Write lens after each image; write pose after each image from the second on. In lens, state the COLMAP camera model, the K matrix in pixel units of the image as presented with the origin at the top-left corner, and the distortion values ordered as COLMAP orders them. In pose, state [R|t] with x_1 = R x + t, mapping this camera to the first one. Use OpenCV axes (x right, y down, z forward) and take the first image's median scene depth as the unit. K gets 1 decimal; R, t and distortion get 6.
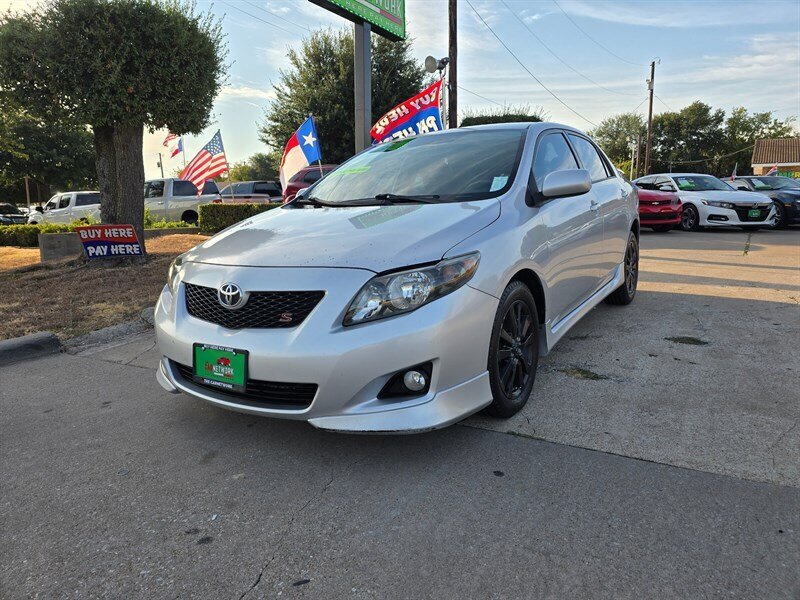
lens RADIAL K [[540.2, 0, 398.6], [0, 540.2, 296.2], [0, 0, 1]] dist [0.053383, -0.049575]
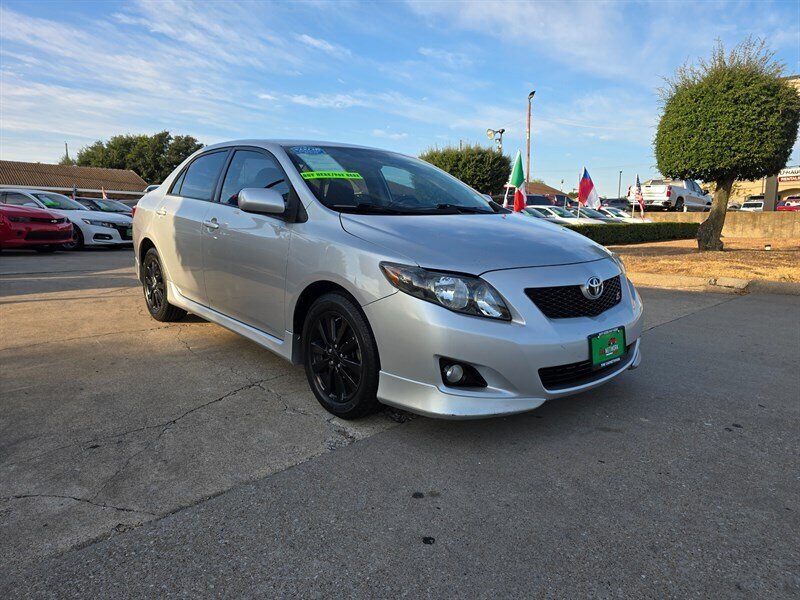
lens RADIAL K [[540.2, 0, 398.6], [0, 540.2, 296.2], [0, 0, 1]] dist [0.053383, -0.049575]
pose [[0.266011, -0.112083, 0.957432, -1.552387], [0.151063, 0.985793, 0.073432, -0.133145], [-0.952060, 0.125098, 0.279164, 1.082772]]
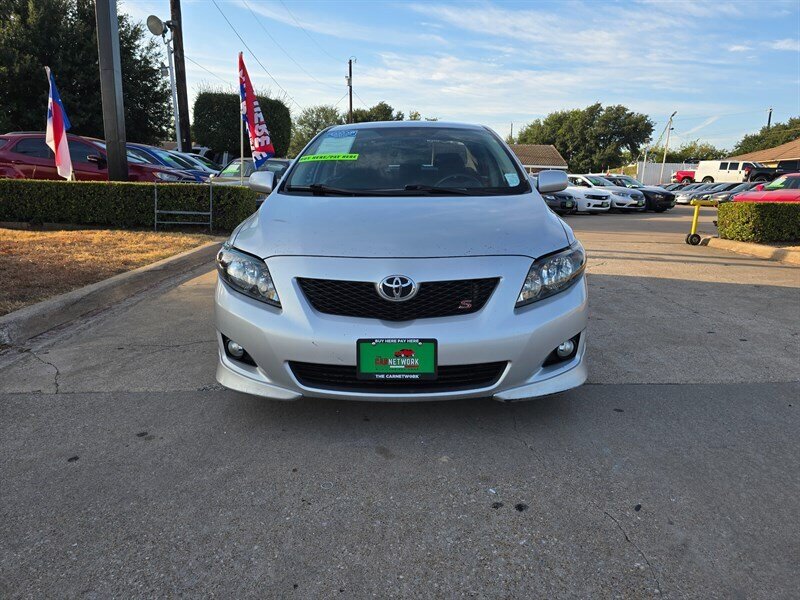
lens RADIAL K [[540.6, 0, 412.9], [0, 540.6, 301.3], [0, 0, 1]] dist [0.059230, -0.052238]
pose [[0.847917, -0.075852, 0.524675, -0.813410], [0.056818, 0.997013, 0.052316, -0.027087], [-0.527076, -0.014549, 0.849693, 0.141184]]
